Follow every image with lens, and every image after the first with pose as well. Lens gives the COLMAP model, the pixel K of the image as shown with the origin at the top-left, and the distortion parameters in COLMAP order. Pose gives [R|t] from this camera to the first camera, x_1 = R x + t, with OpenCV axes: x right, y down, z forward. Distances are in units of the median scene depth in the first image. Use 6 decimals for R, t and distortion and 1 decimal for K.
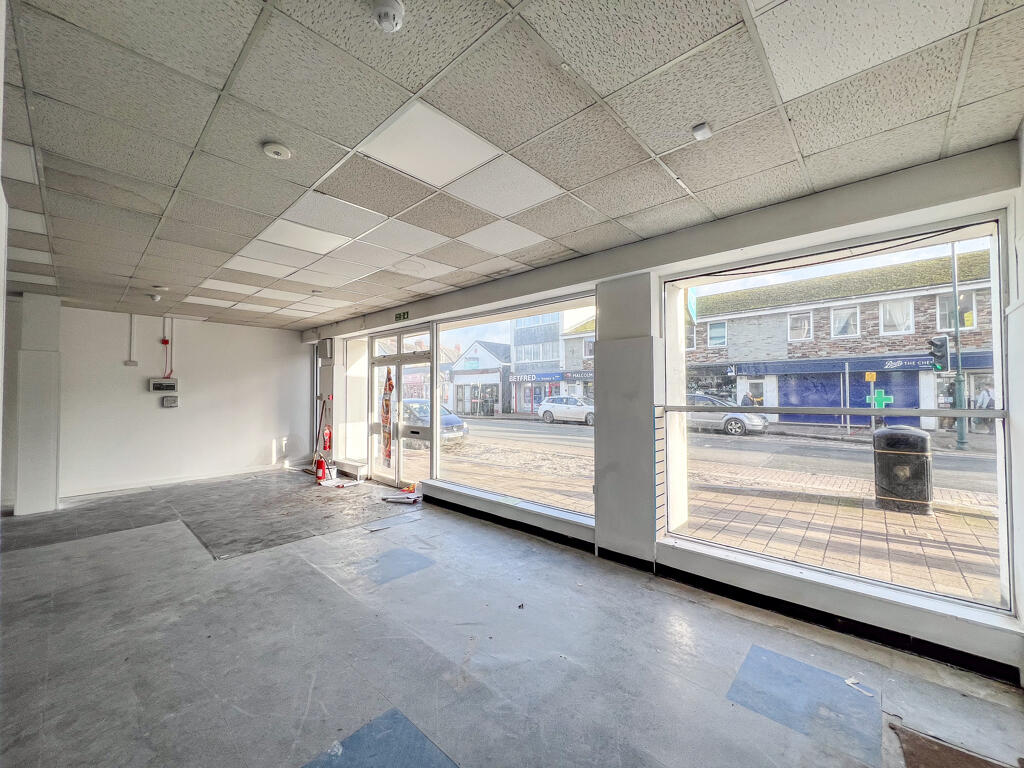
lens RADIAL K [[407.9, 0, 510.6], [0, 407.9, 383.3], [0, 0, 1]] dist [-0.006141, 0.000591]
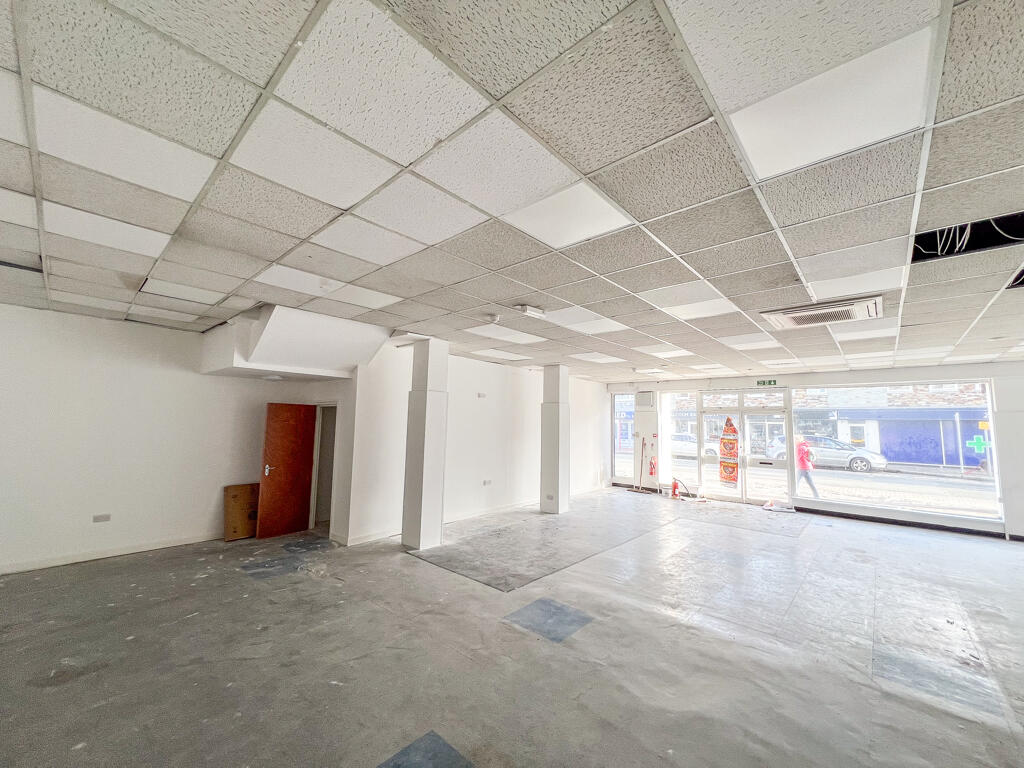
lens RADIAL K [[407.9, 0, 507.5], [0, 407.9, 382.2], [0, 0, 1]] dist [-0.006141, 0.000591]
pose [[0.999661, 0.025753, 0.003746, -1.088750], [-0.025366, 0.996400, -0.080891, -0.021851], [-0.005815, 0.080768, 0.996716, -0.408500]]
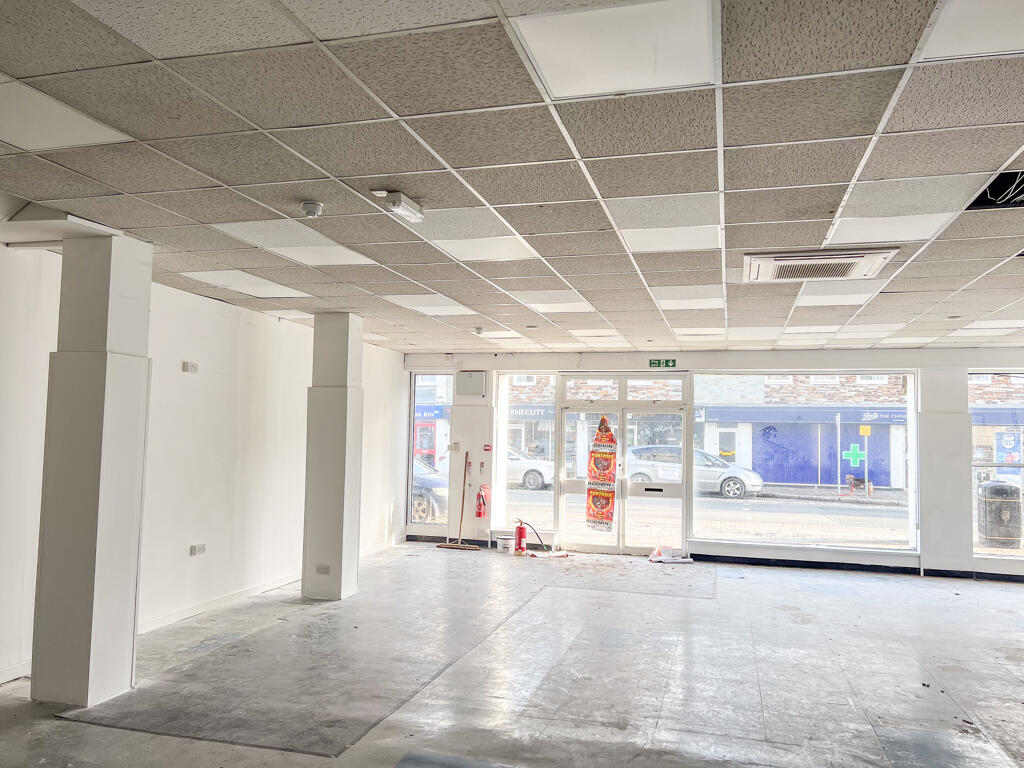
lens RADIAL K [[773.7, 0, 510.3], [0, 773.7, 394.0], [0, 0, 1]] dist [-0.000639, 0.003901]
pose [[0.889440, 0.045903, 0.454741, -1.240384], [-0.032623, 0.998782, -0.037012, -0.016266], [-0.455887, 0.018085, 0.889854, -0.365490]]
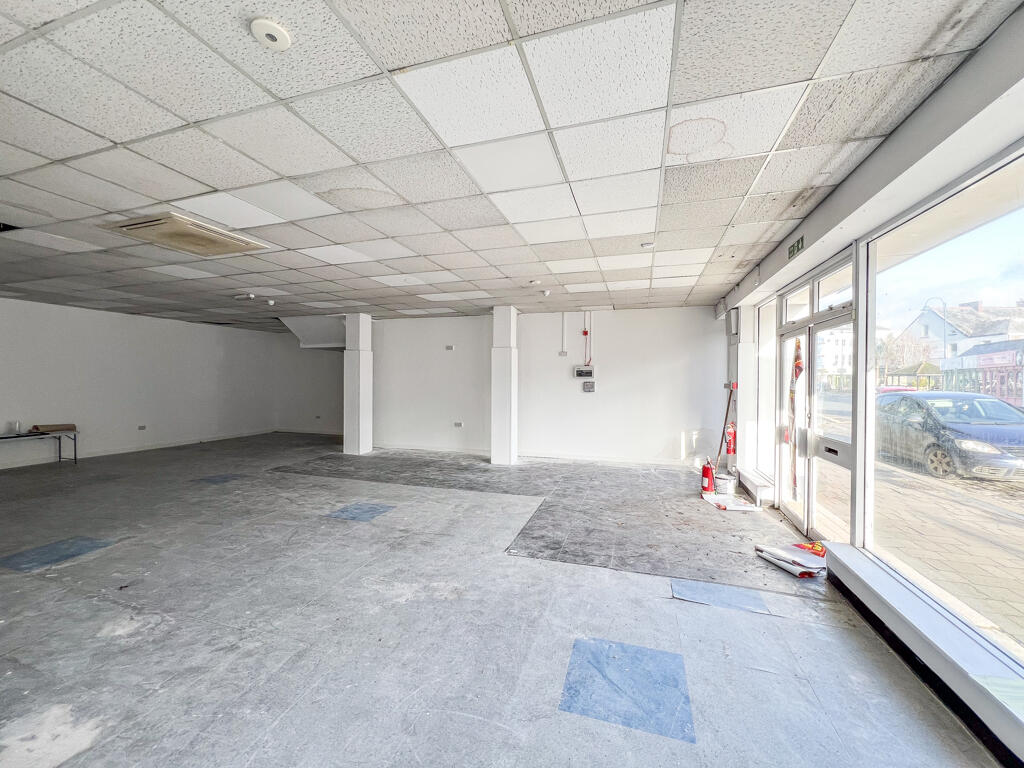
lens RADIAL K [[407.9, 0, 506.4], [0, 407.9, 382.1], [0, 0, 1]] dist [-0.006141, 0.000591]
pose [[0.417976, 0.010857, -0.908393, 0.080424], [0.012183, 0.999772, 0.017555, 0.010704], [0.908376, -0.018405, 0.417748, 0.342831]]
